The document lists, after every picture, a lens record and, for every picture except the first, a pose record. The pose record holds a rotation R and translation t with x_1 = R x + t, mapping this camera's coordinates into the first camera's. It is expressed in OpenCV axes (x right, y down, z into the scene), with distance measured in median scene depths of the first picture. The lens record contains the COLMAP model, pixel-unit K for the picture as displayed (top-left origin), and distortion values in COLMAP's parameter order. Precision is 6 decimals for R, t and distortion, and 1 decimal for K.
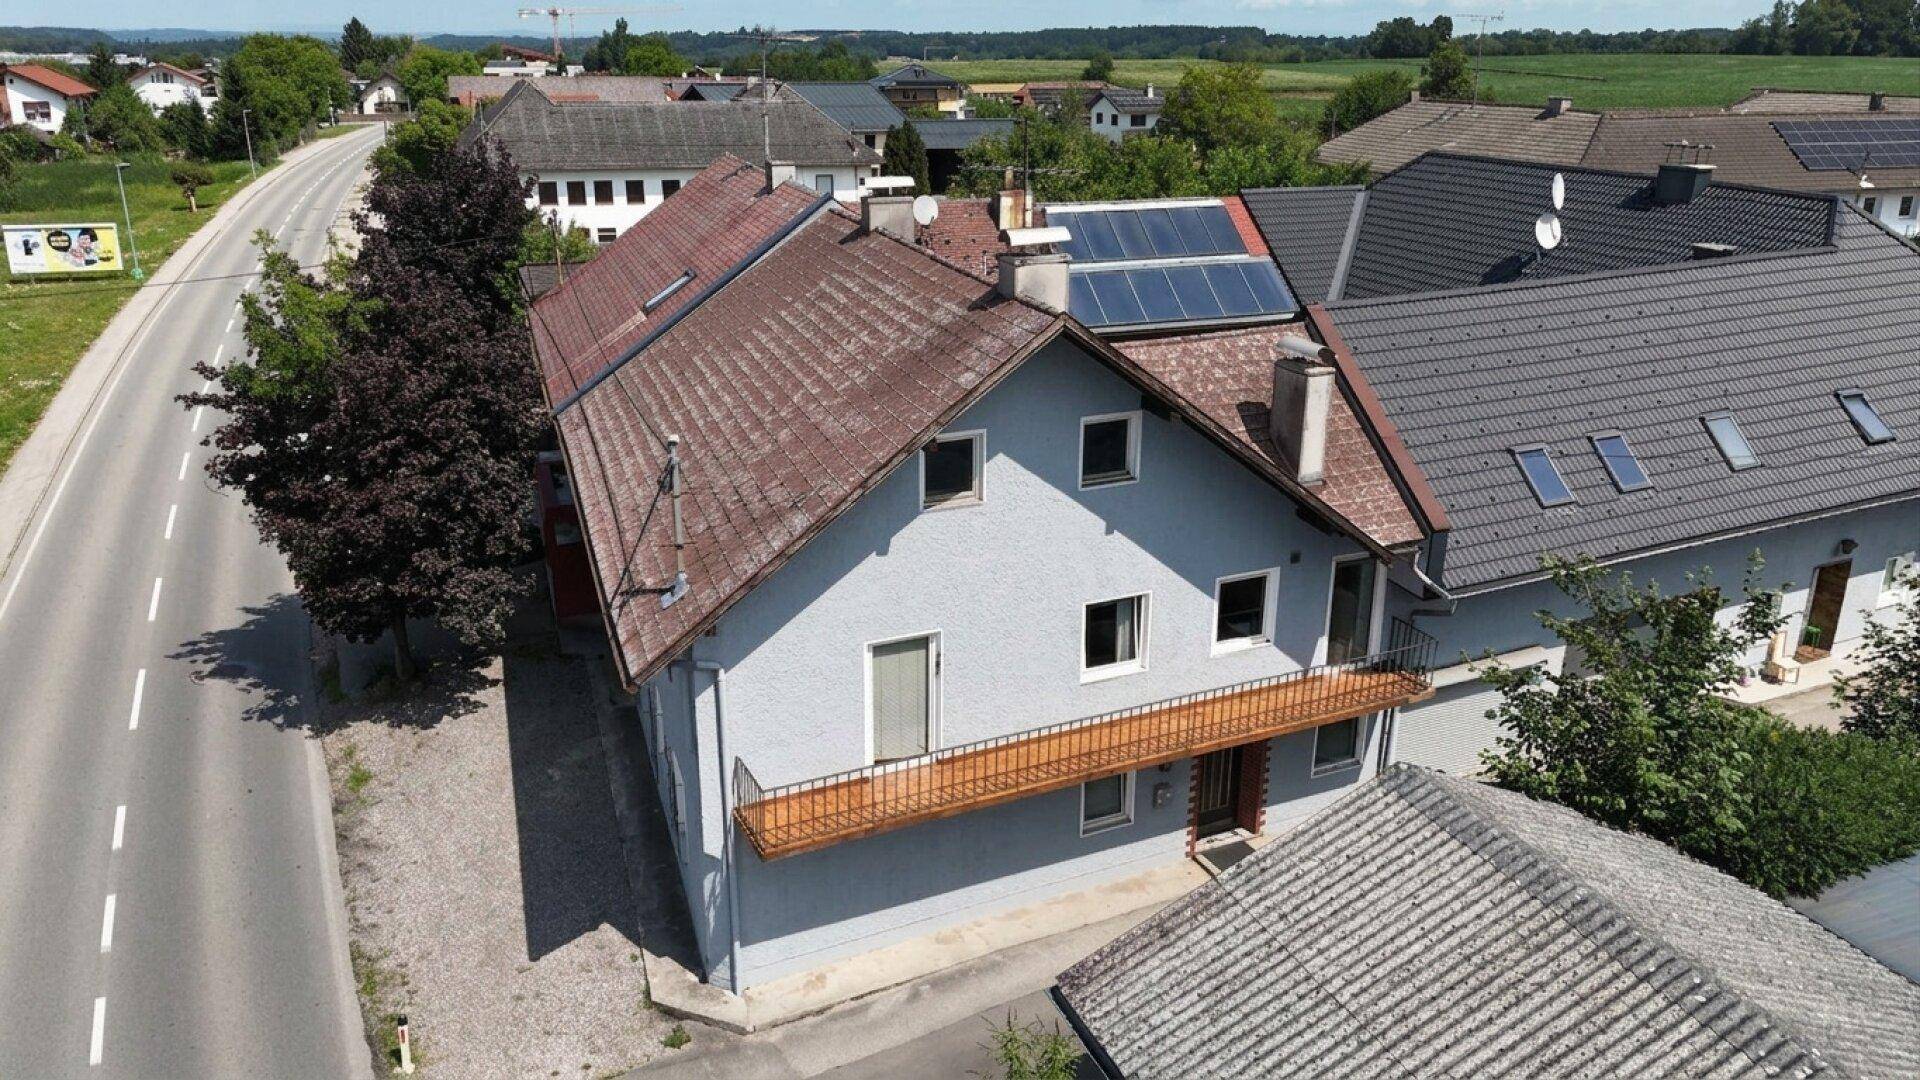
lens RADIAL K [[1423.9, 0, 960.0], [0, 1423.9, 540.0], [0, 0, 1]] dist [0.068998, -0.056655]
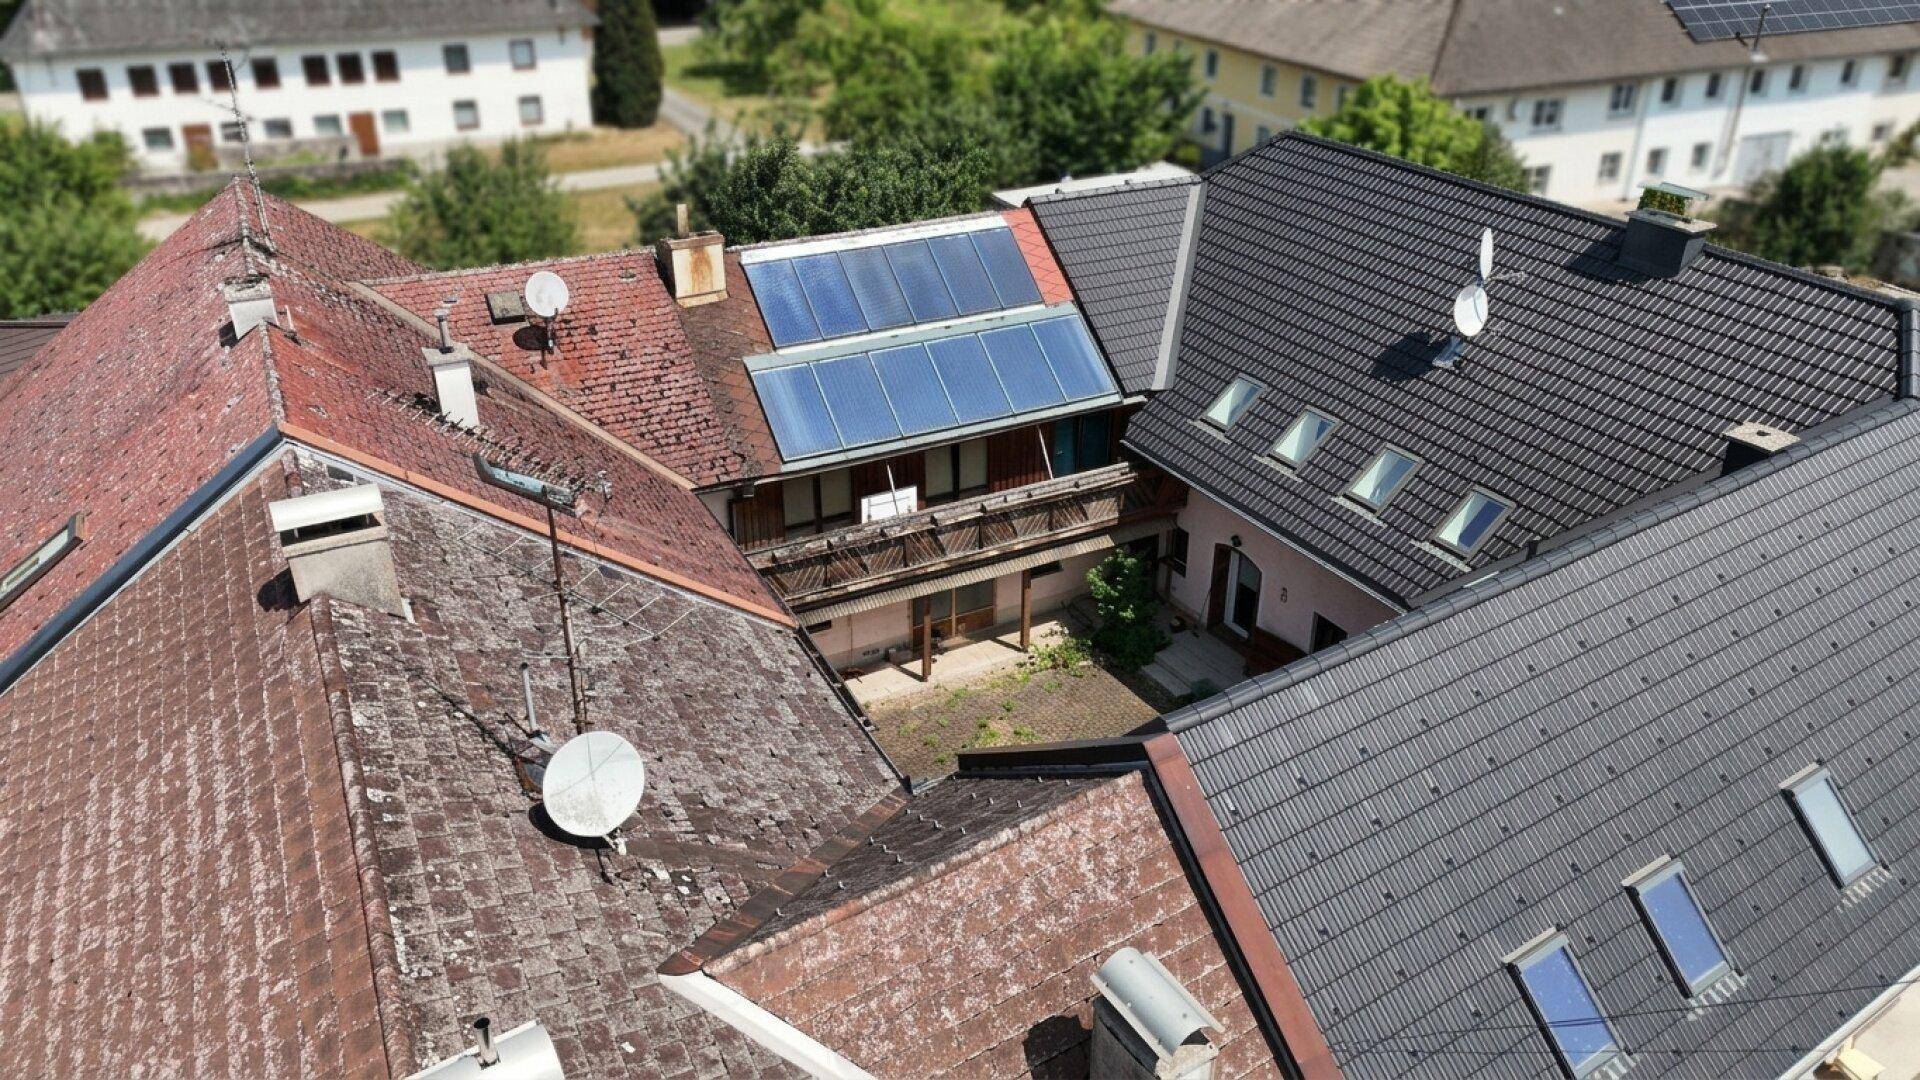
lens RADIAL K [[1423.9, 0, 960.0], [0, 1423.9, 540.0], [0, 0, 1]] dist [0.068998, -0.056655]
pose [[0.990636, -0.069031, 0.117791, 0.070391], [0.050219, 0.986512, 0.155795, -0.196994], [-0.126957, -0.148421, 0.980741, 0.303105]]
